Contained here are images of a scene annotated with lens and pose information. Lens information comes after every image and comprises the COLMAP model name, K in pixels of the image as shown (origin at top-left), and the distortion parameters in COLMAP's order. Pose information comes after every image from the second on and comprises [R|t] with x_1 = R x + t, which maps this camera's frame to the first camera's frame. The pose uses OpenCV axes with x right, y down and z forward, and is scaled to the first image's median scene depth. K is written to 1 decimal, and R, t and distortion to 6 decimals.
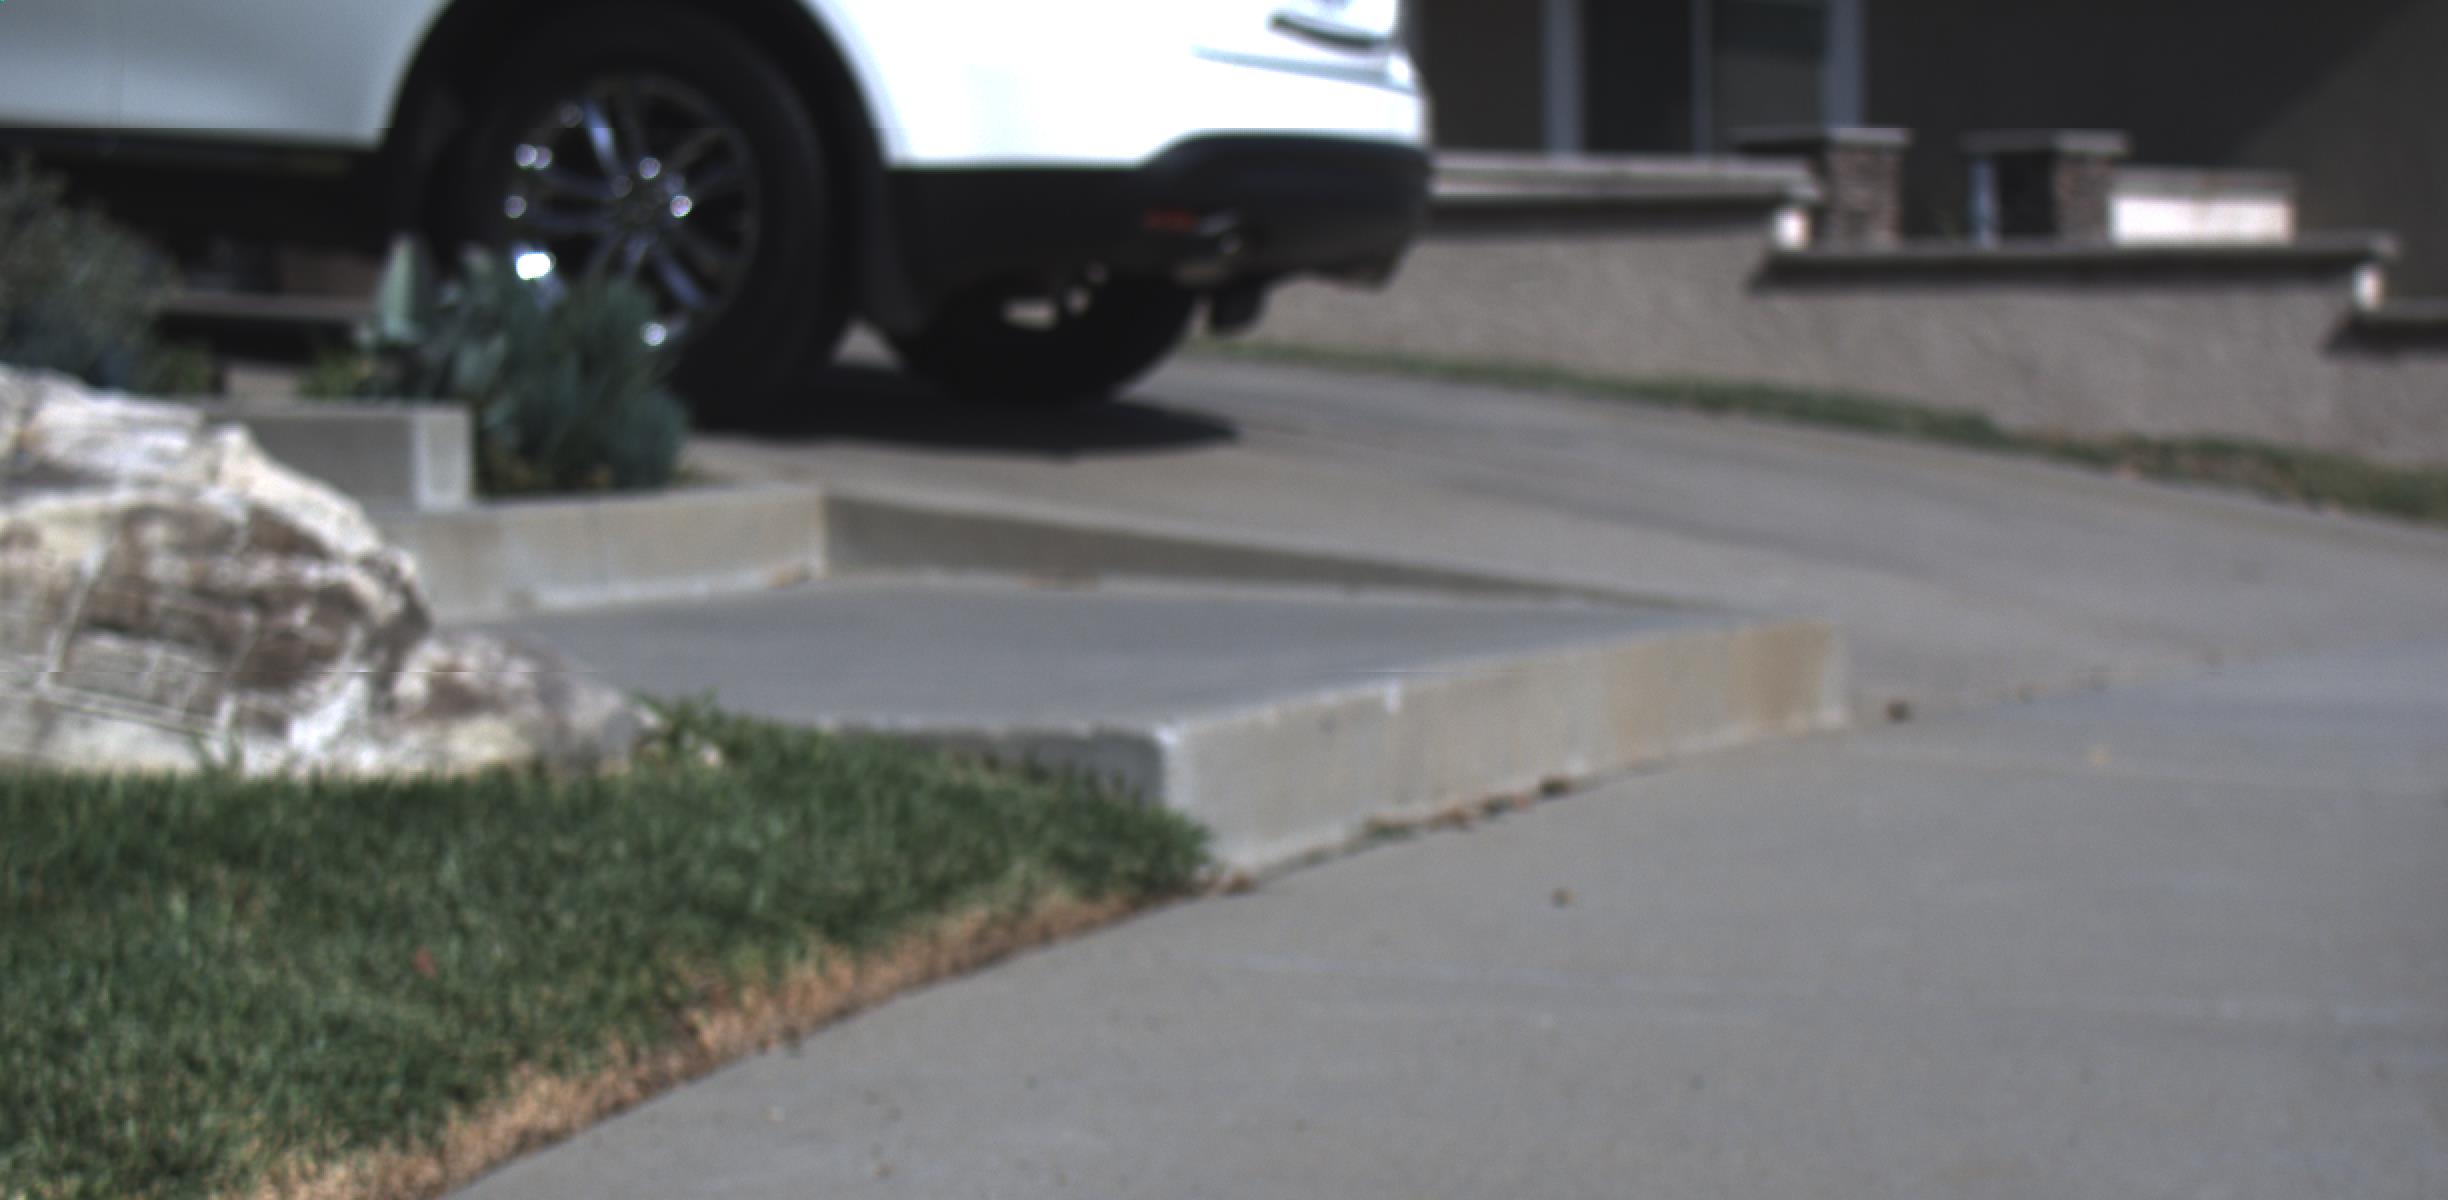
lens RADIAL K [[5476.6, 0, 1263.2], [0, 5476.6, 605.9], [0, 0, 1]] dist [-0.011317, 0.720853]
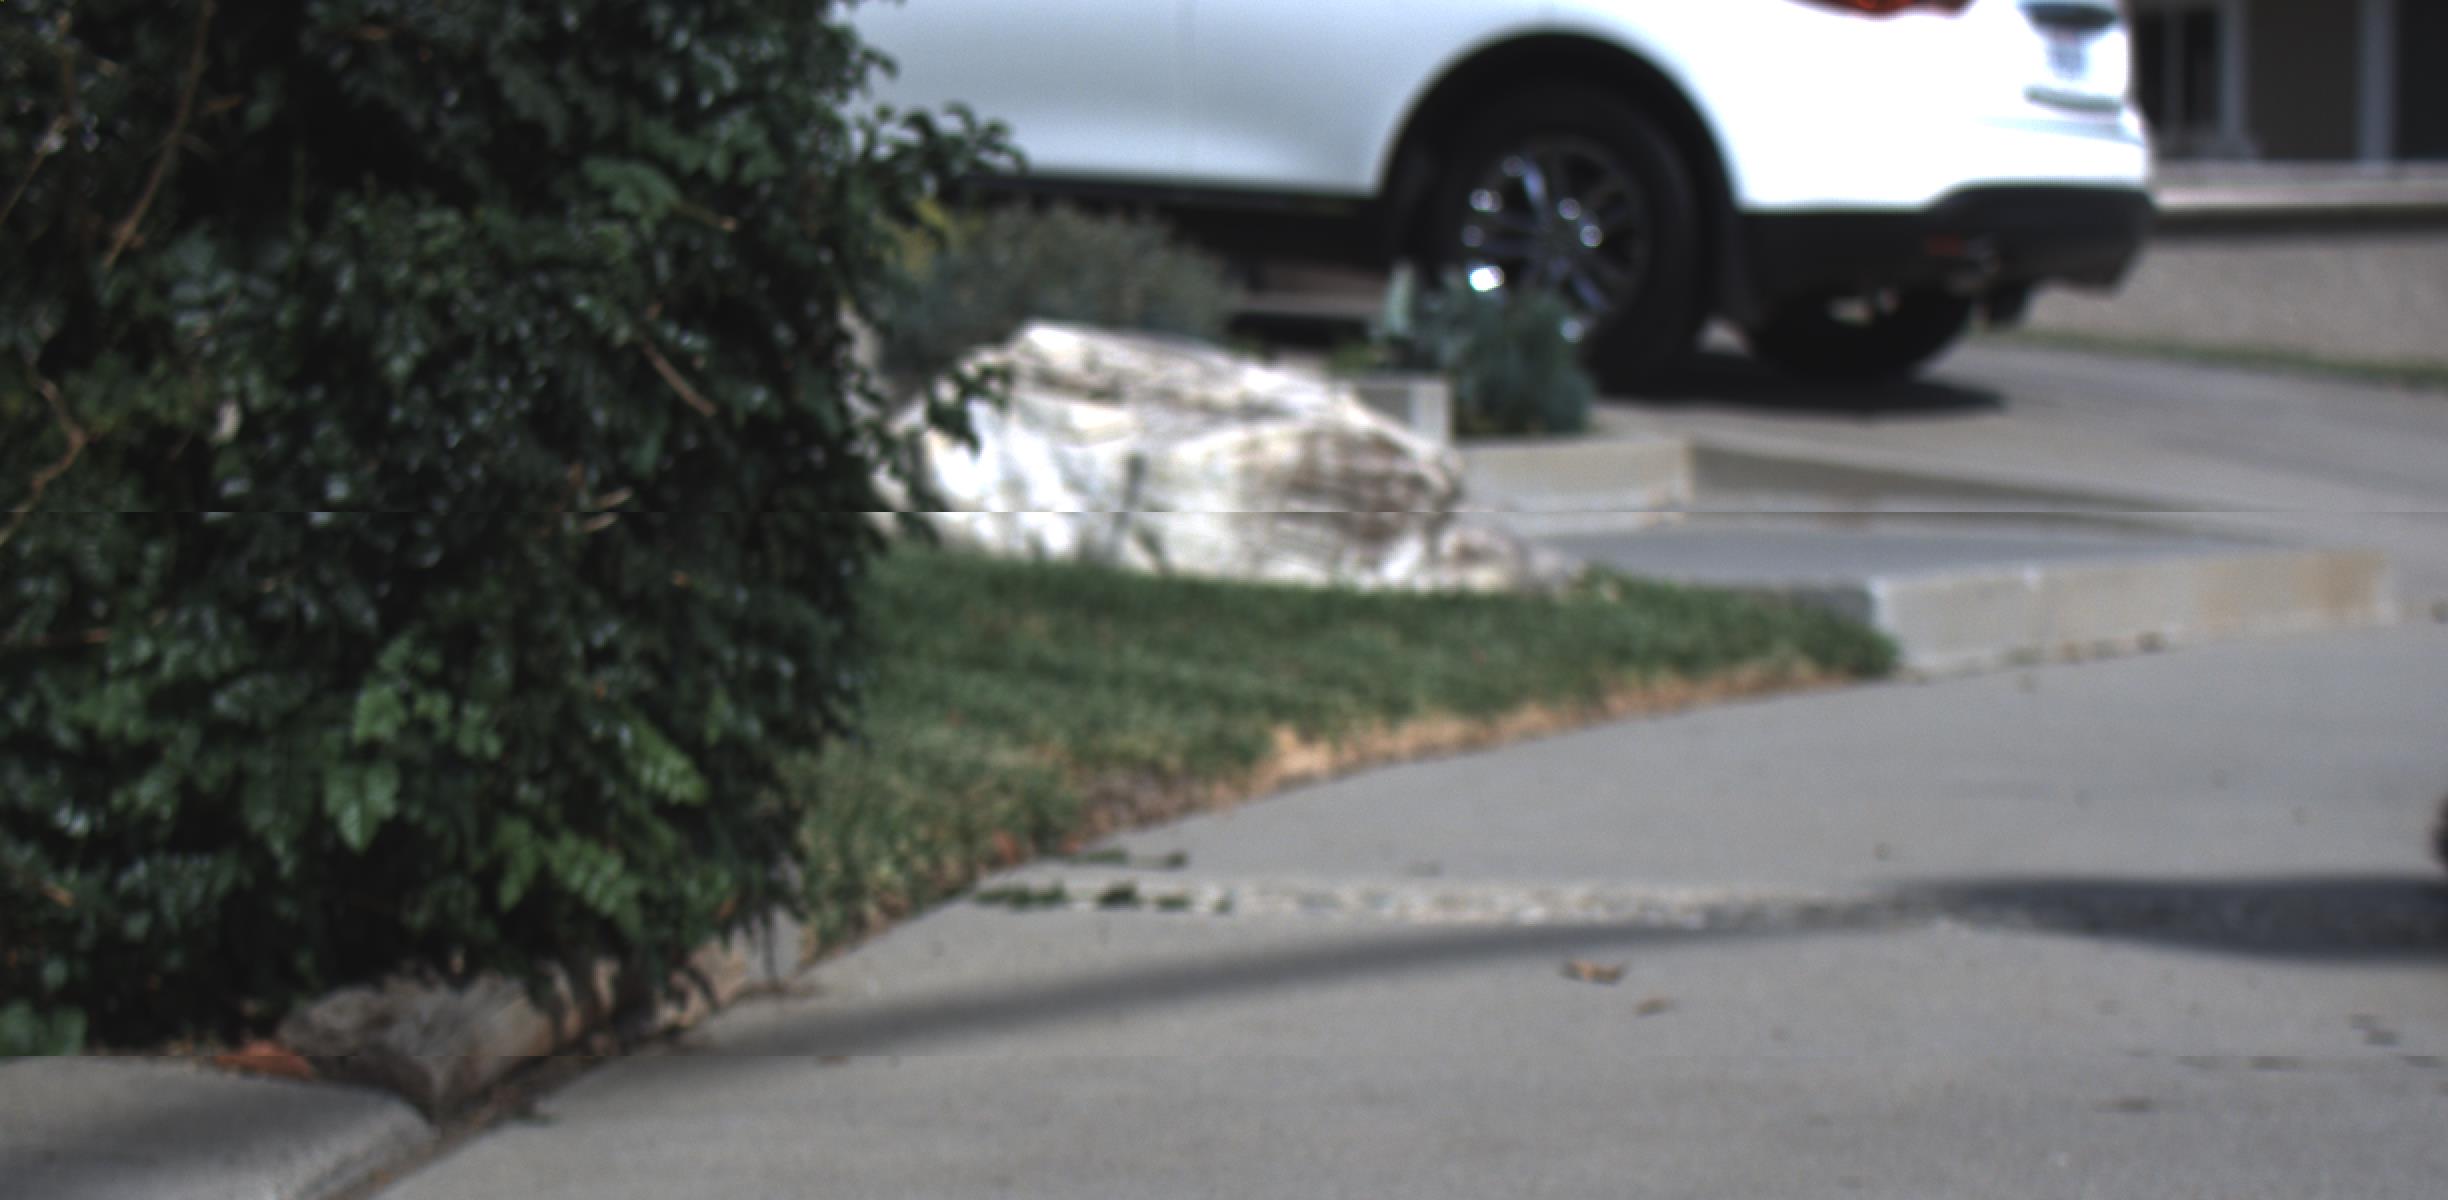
lens RADIAL K [[5476.6, 0, 1263.2], [0, 5476.6, 605.9], [0, 0, 1]] dist [-0.011317, 0.720853]
pose [[0.987169, 0.010359, -0.159342, 0.031315], [-0.009810, 0.999943, 0.004232, 0.014461], [0.159377, -0.002615, 0.987214, -0.353632]]
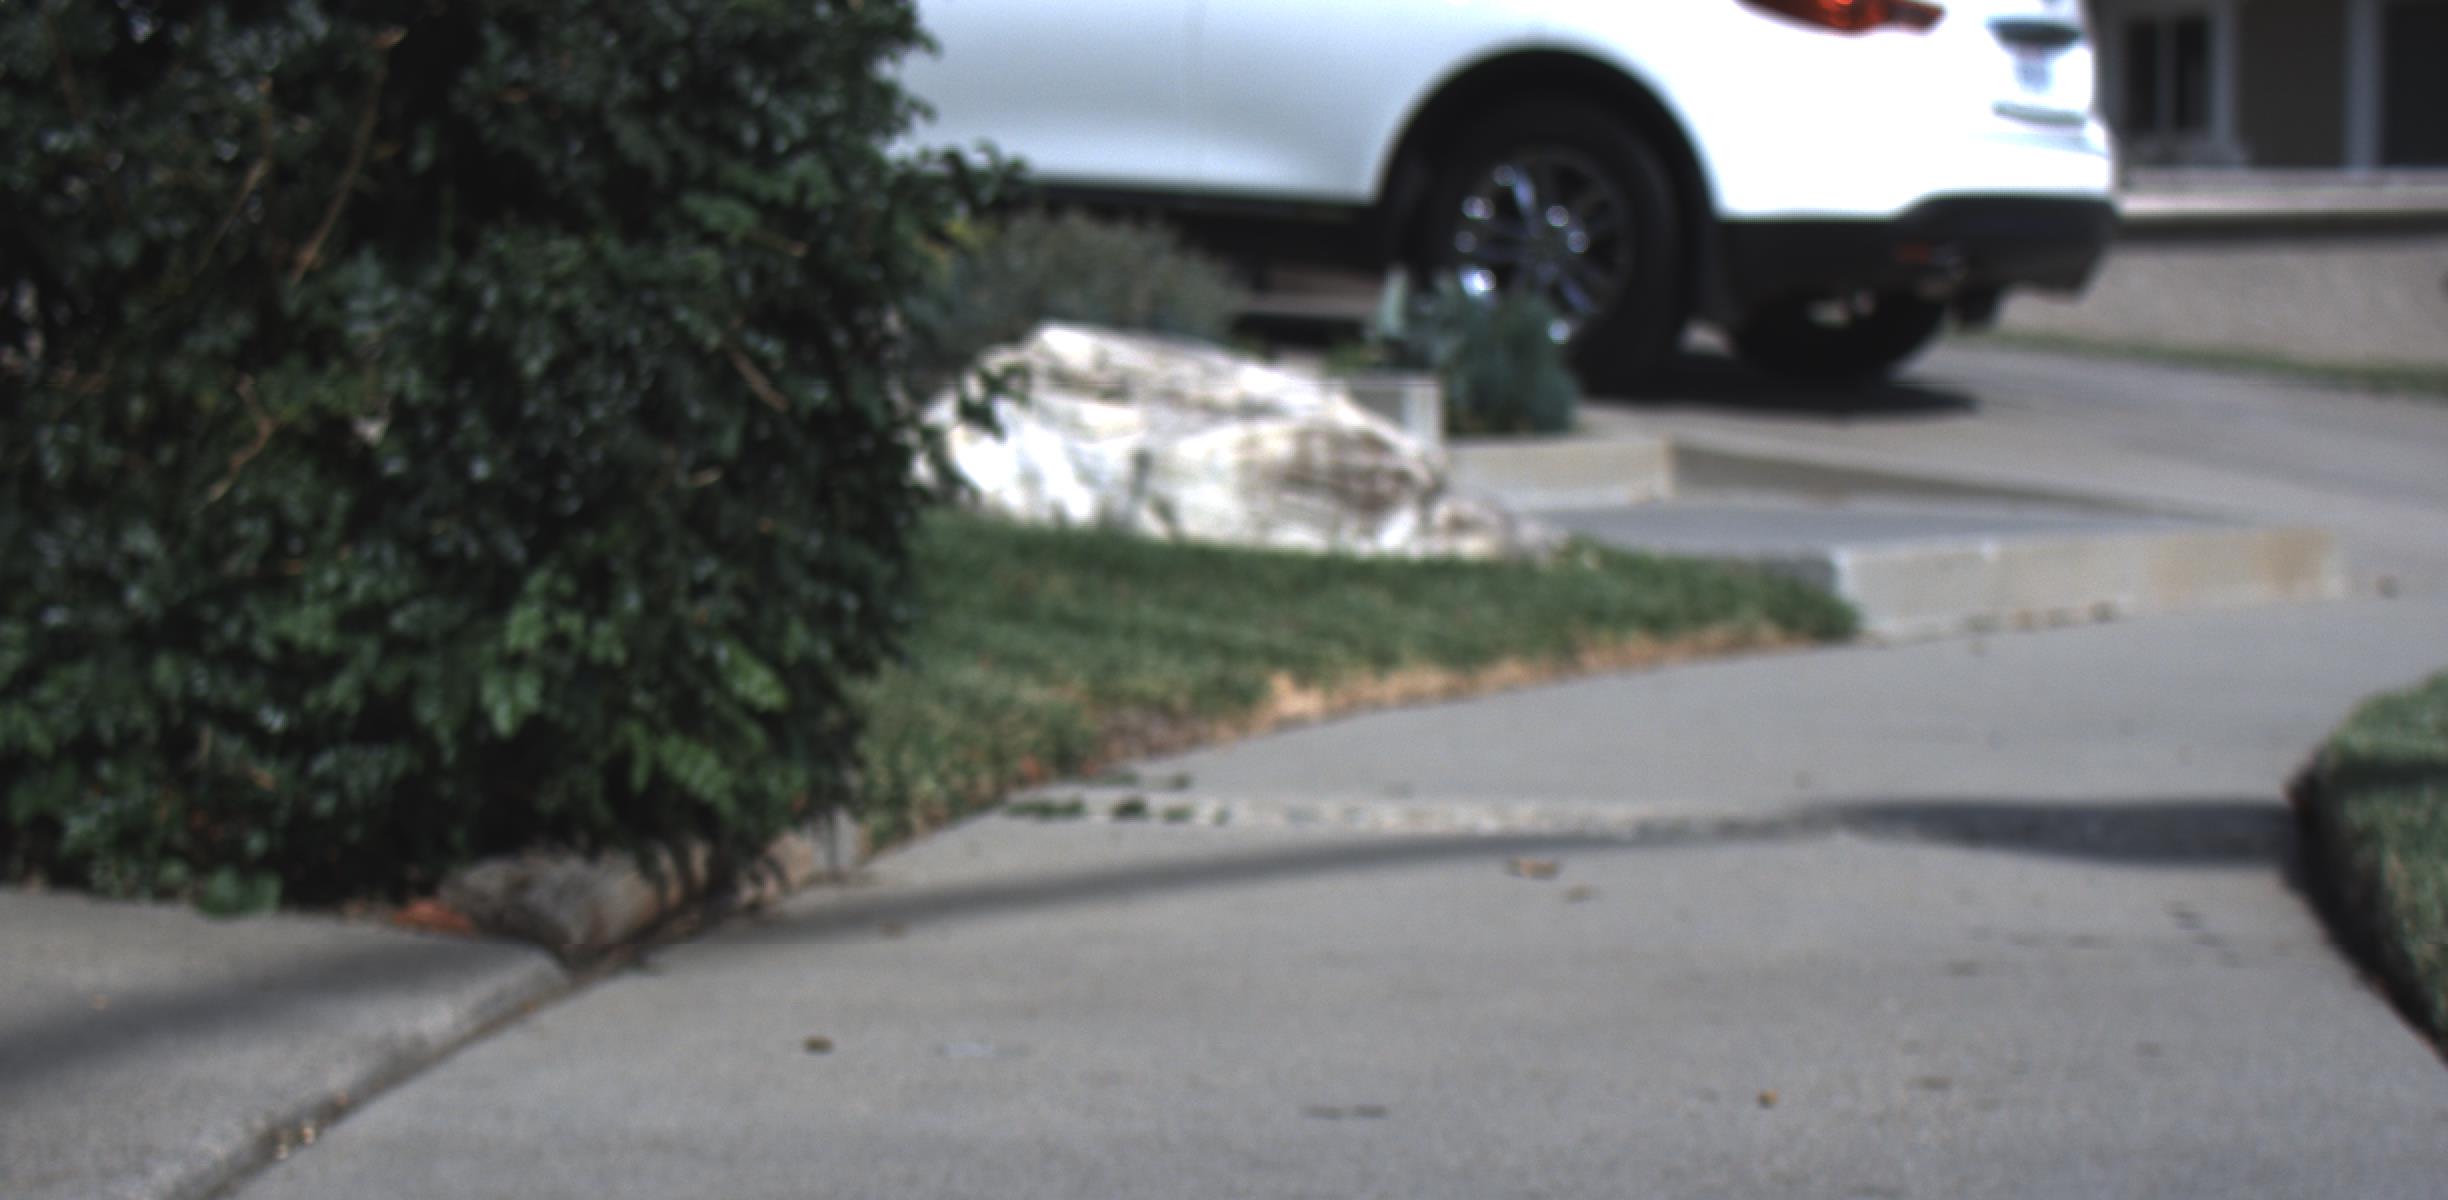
lens RADIAL K [[5476.6, 0, 1263.2], [0, 5476.6, 605.9], [0, 0, 1]] dist [-0.011317, 0.720853]
pose [[0.986838, 0.013641, -0.161136, 0.043354], [-0.013069, 0.999904, 0.004612, 0.016586], [0.161183, -0.002445, 0.986921, -0.414493]]
